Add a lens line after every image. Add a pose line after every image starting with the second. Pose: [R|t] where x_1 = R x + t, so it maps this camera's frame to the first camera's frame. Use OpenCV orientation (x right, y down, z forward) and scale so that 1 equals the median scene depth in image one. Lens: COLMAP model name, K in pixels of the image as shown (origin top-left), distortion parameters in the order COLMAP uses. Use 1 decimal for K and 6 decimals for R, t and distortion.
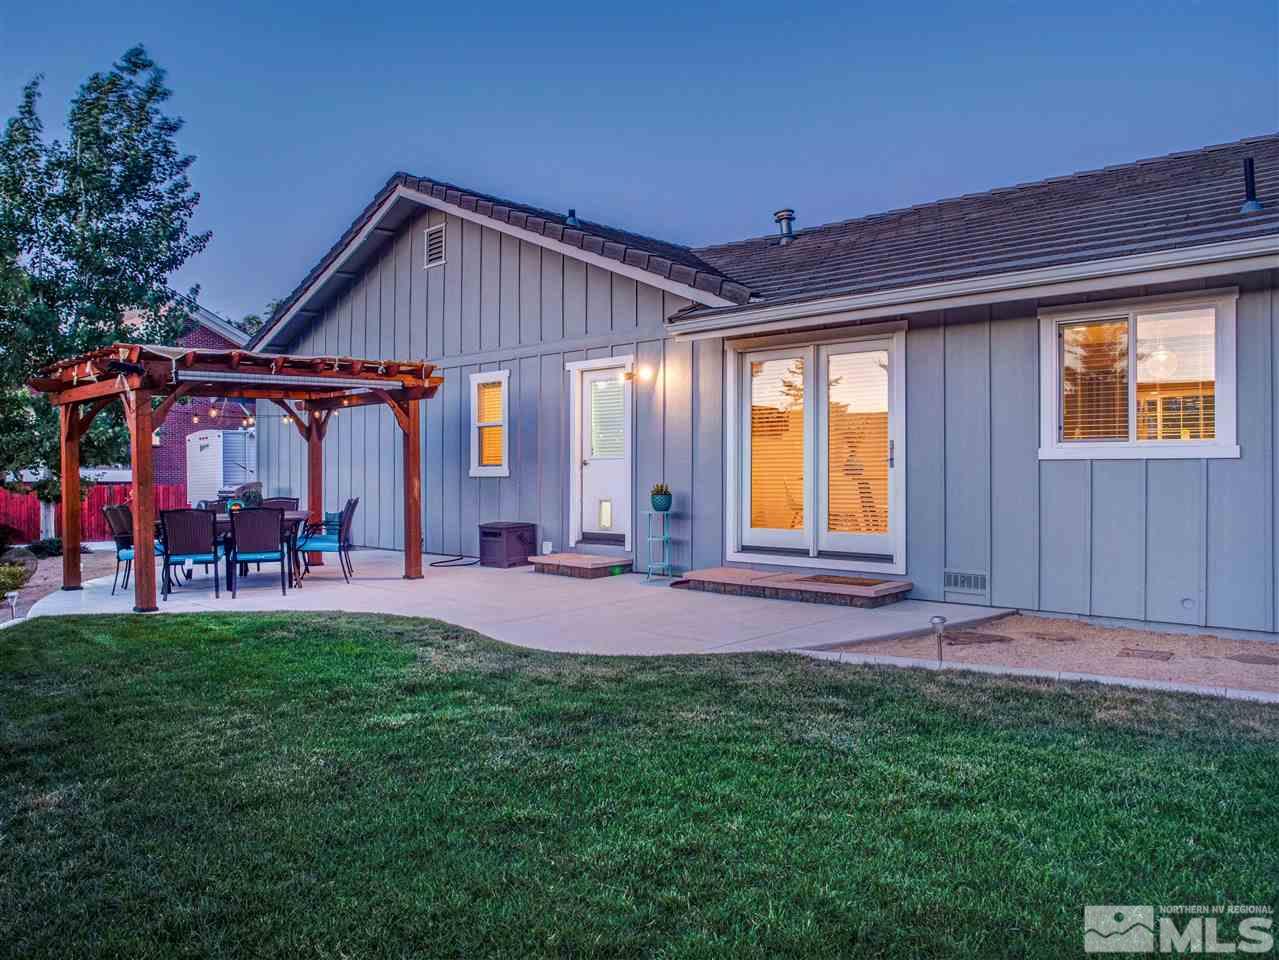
lens RADIAL K [[926.2, 0, 639.5], [0, 926.2, 480.0], [0, 0, 1]] dist [-0.052981, 0.046621]
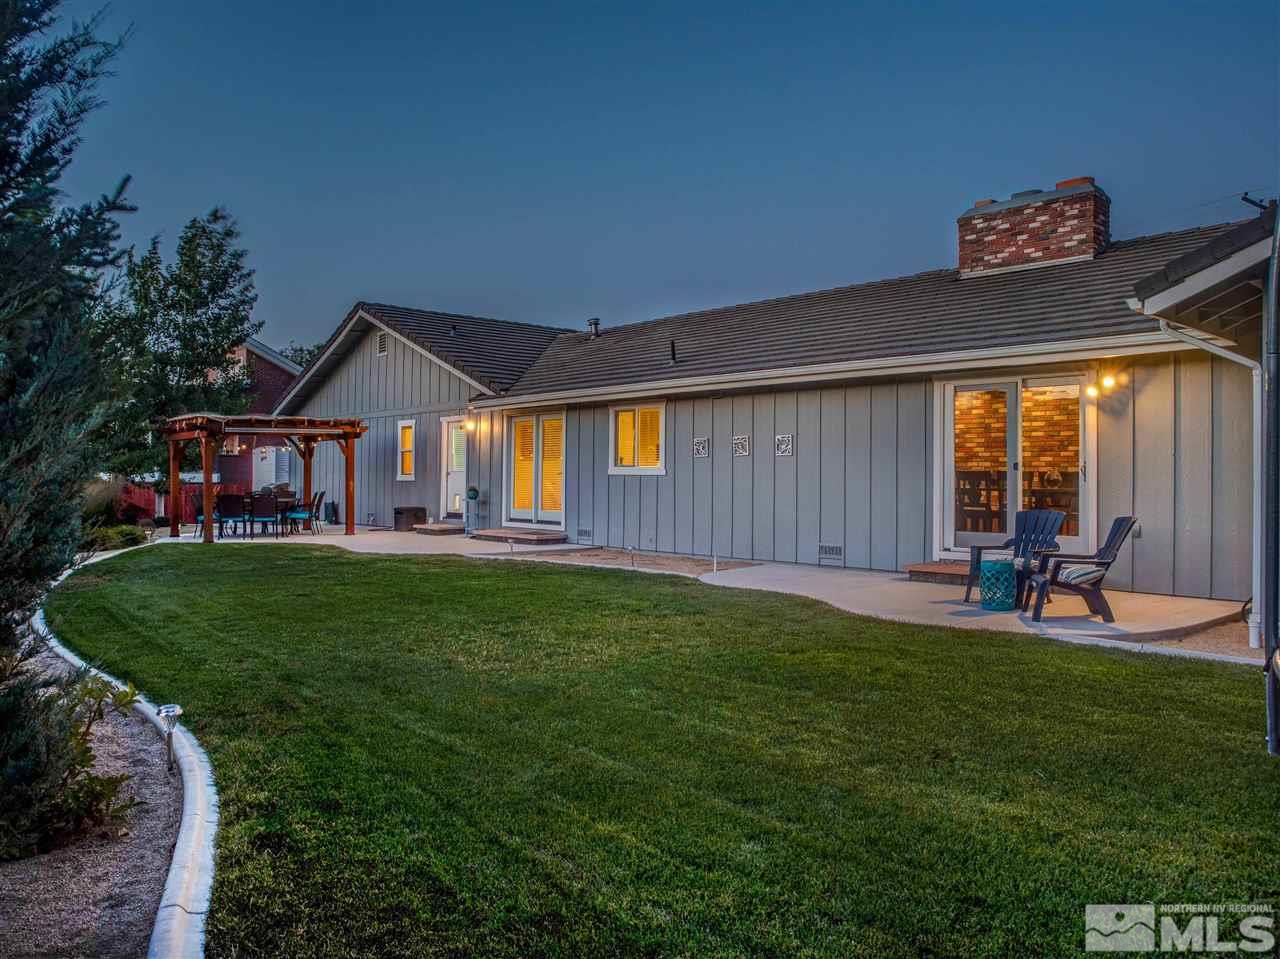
lens RADIAL K [[926.9, 0, 640.0], [0, 926.9, 479.5], [0, 0, 1]] dist [-0.052981, 0.046621]
pose [[0.996047, 0.009410, -0.088326, 0.454206], [-0.010039, 0.999927, -0.006677, 0.001386], [0.088256, 0.007537, 0.996069, -0.725749]]
